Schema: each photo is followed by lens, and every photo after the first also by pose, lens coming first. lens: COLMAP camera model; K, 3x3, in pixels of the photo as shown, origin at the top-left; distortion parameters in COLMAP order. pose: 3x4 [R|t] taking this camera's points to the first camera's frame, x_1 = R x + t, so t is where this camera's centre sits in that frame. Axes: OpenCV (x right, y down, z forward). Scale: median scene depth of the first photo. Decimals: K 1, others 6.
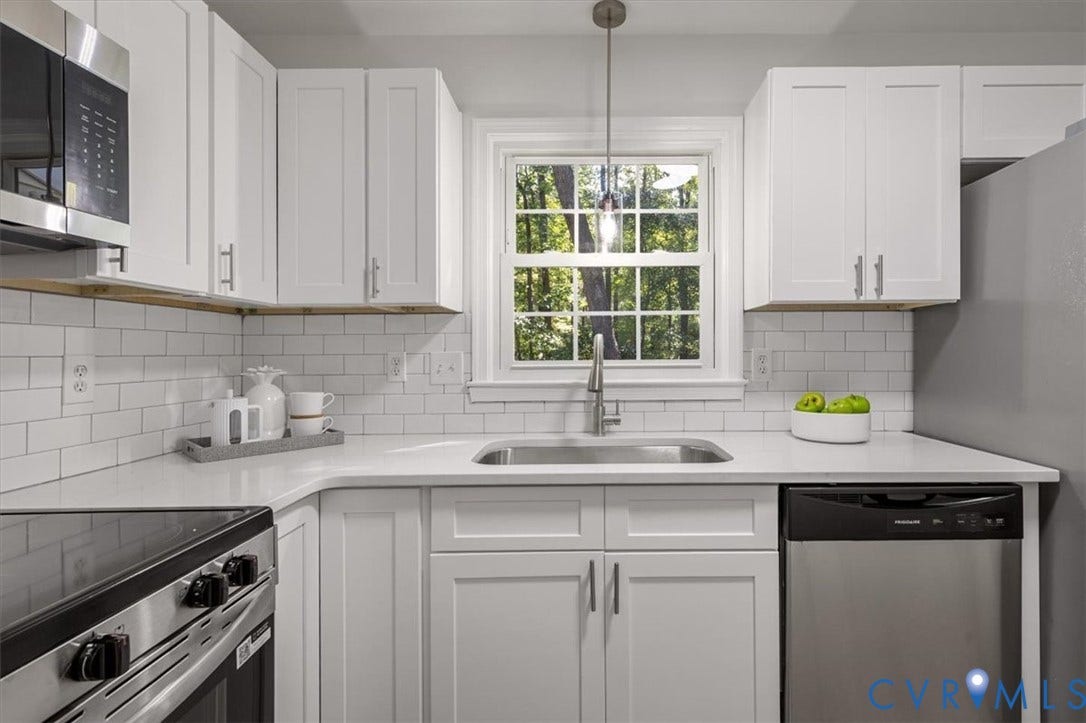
lens RADIAL K [[506.5, 0, 578.4], [0, 506.5, 348.7], [0, 0, 1]] dist [0.011813, 0.000170]
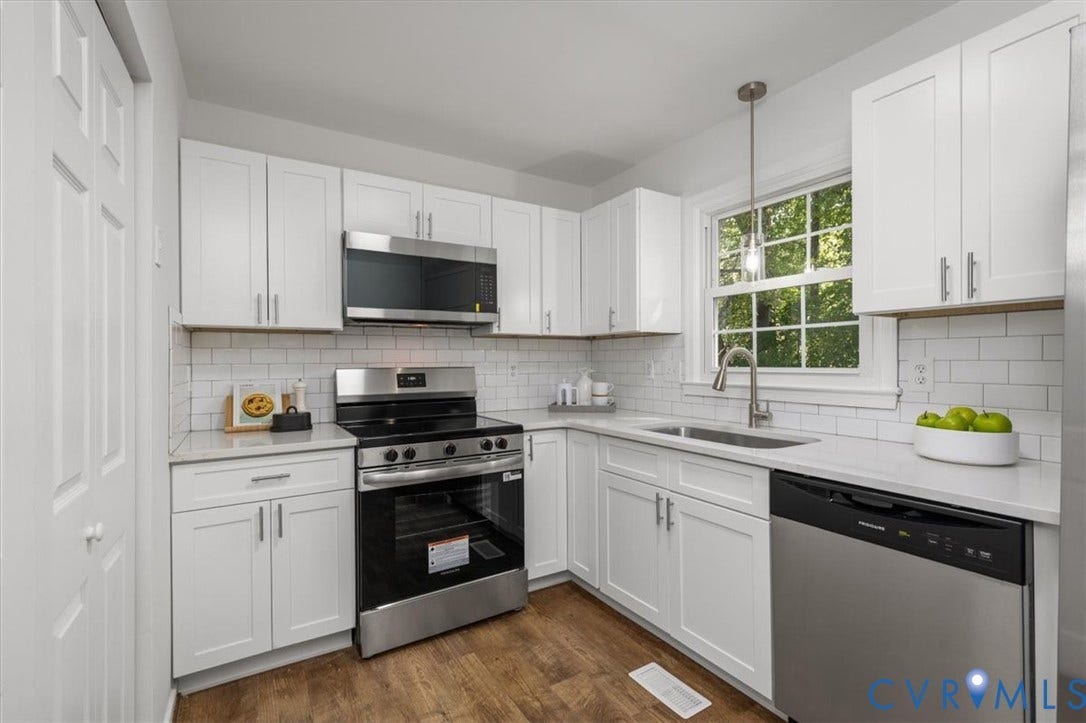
lens RADIAL K [[471.0, 0, 557.8], [0, 471.0, 359.6], [0, 0, 1]] dist [-0.000209, -0.000170]
pose [[0.541279, 0.000686, -0.840843, 0.816749], [0.008370, 0.999946, 0.006204, -0.007634], [0.840801, -0.010396, 0.541244, -0.040510]]
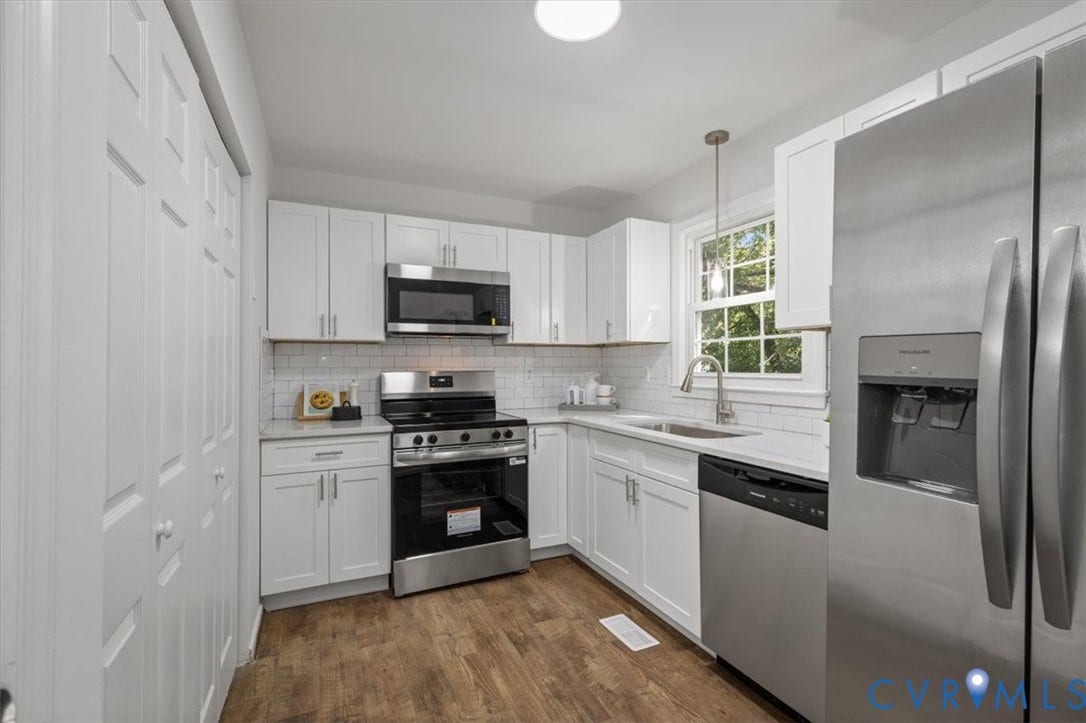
lens RADIAL K [[471.0, 0, 557.8], [0, 471.0, 359.6], [0, 0, 1]] dist [-0.000209, -0.000170]
pose [[0.440196, -0.005662, -0.897884, 1.135363], [0.005900, 0.999977, -0.003413, -0.012822], [0.897882, -0.003795, 0.440219, -0.018155]]
